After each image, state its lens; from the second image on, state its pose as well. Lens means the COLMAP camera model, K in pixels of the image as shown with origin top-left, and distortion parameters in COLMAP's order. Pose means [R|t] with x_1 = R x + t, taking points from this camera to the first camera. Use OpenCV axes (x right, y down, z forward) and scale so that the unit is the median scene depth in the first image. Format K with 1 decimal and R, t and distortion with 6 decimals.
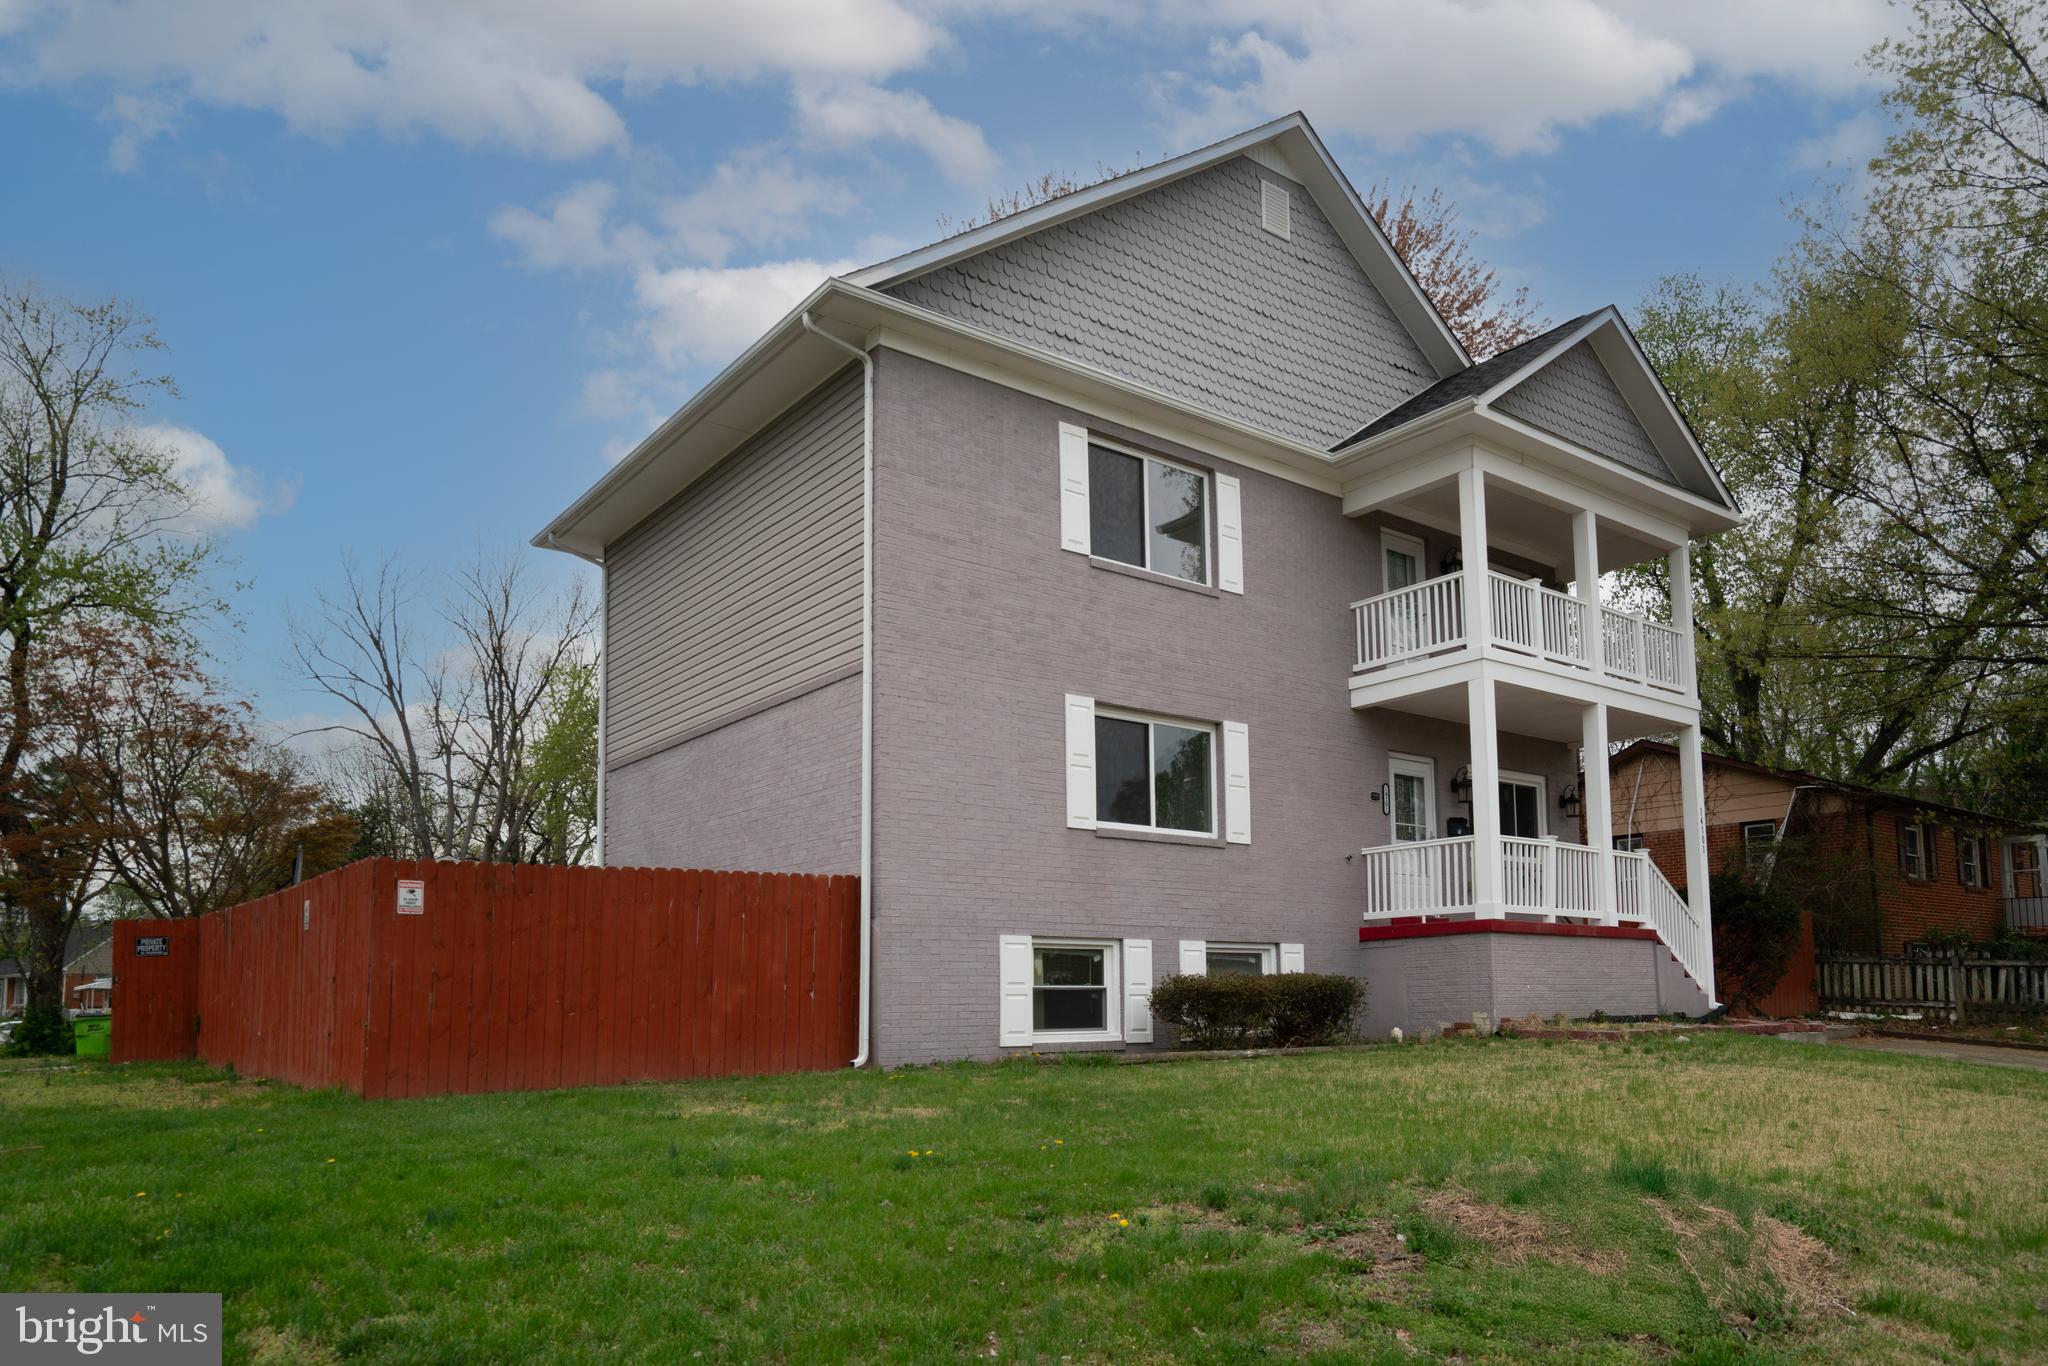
lens RADIAL K [[1357.6, 0, 1024.2], [0, 1357.6, 691.2], [0, 0, 1]] dist [-0.006548, -0.000402]
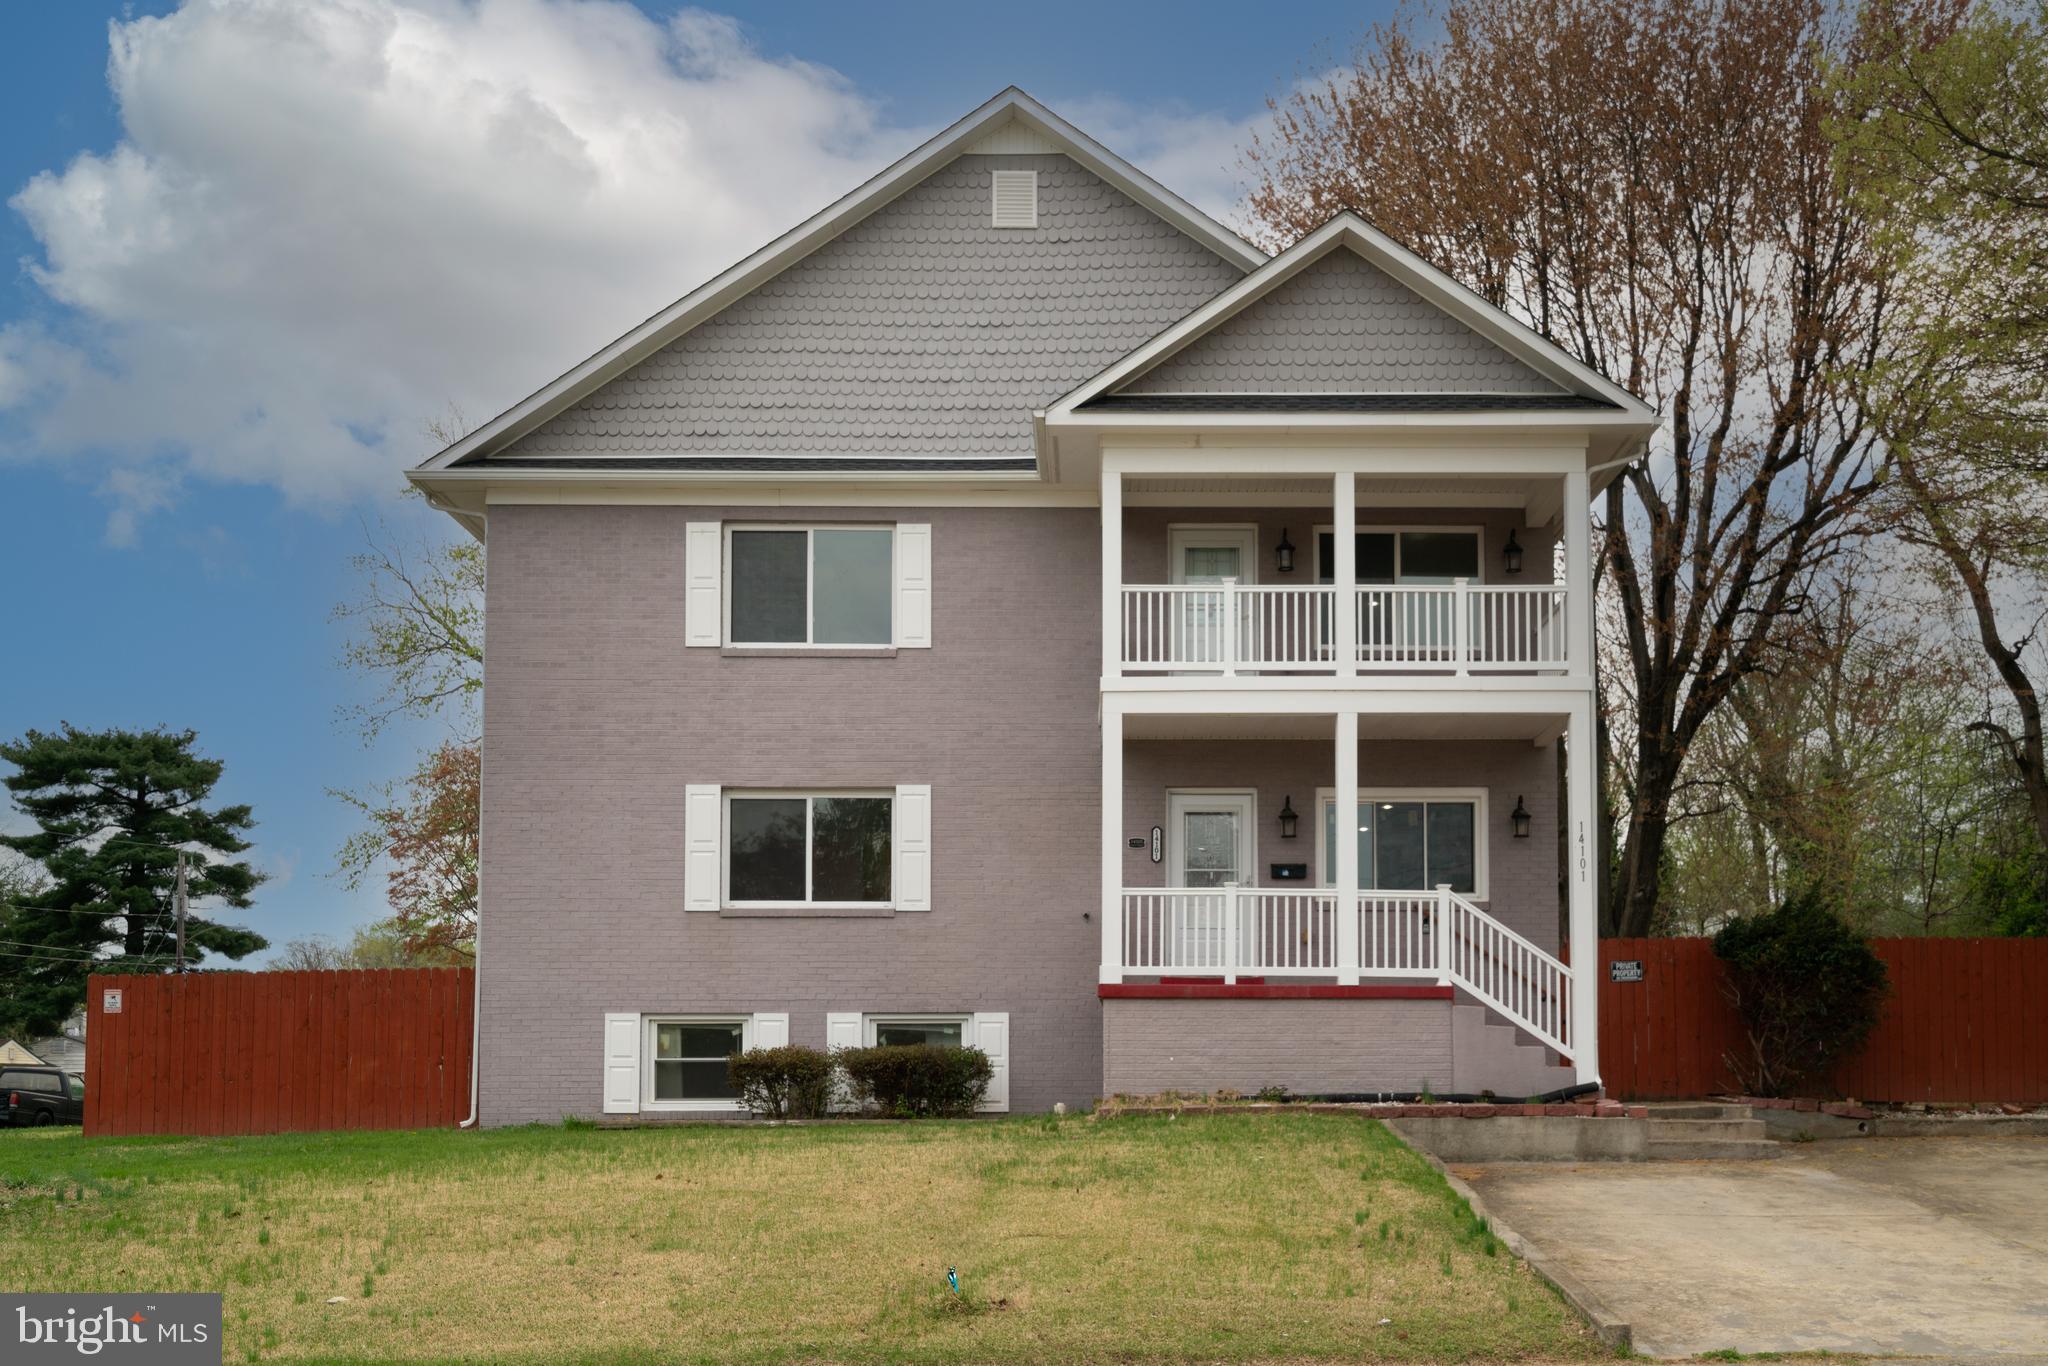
lens RADIAL K [[1909.1, 0, 1024.1], [0, 1909.1, 677.5], [0, 0, 1]] dist [0.024777, 0.000000]
pose [[0.797396, -0.119790, -0.591447, 1.094173], [0.130872, 0.991102, -0.024292, -0.009988], [0.589094, -0.058033, 0.805978, -0.045382]]
